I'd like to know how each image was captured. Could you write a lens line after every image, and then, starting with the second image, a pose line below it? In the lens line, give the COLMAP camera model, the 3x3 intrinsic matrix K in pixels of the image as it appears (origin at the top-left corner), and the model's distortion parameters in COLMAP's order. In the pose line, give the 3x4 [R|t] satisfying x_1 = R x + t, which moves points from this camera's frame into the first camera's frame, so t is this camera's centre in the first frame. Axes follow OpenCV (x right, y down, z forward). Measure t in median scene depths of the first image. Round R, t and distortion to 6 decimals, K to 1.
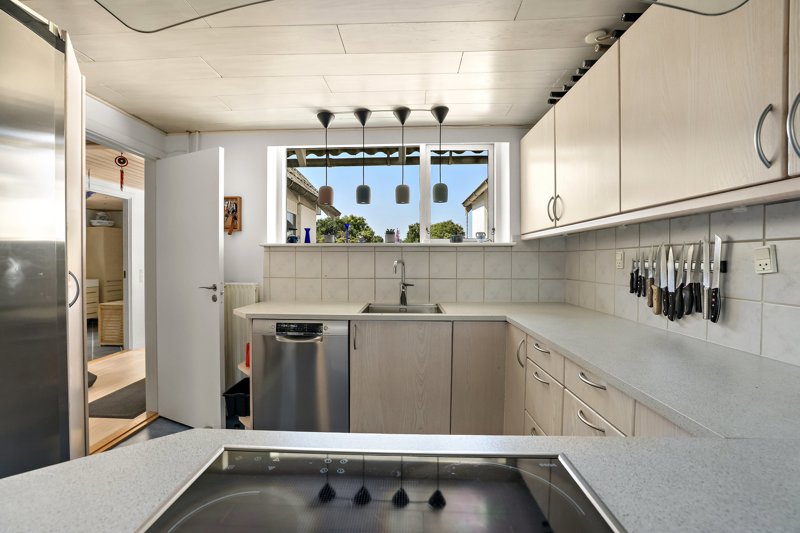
lens RADIAL K [[354.9, 0, 397.0], [0, 354.9, 257.6], [0, 0, 1]] dist [-0.035879, 0.014791]
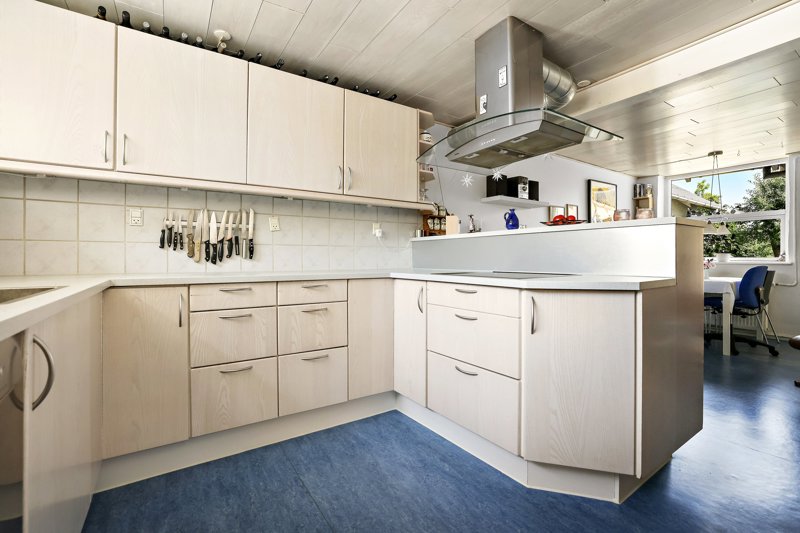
lens RADIAL K [[354.9, 0, 397.0], [0, 354.9, 257.6], [0, 0, 1]] dist [-0.035879, 0.014791]
pose [[-0.580042, 0.005465, 0.814569, -0.823269], [-0.001872, 0.999966, -0.008042, 0.170299], [-0.814585, -0.006189, -0.580012, 1.264776]]
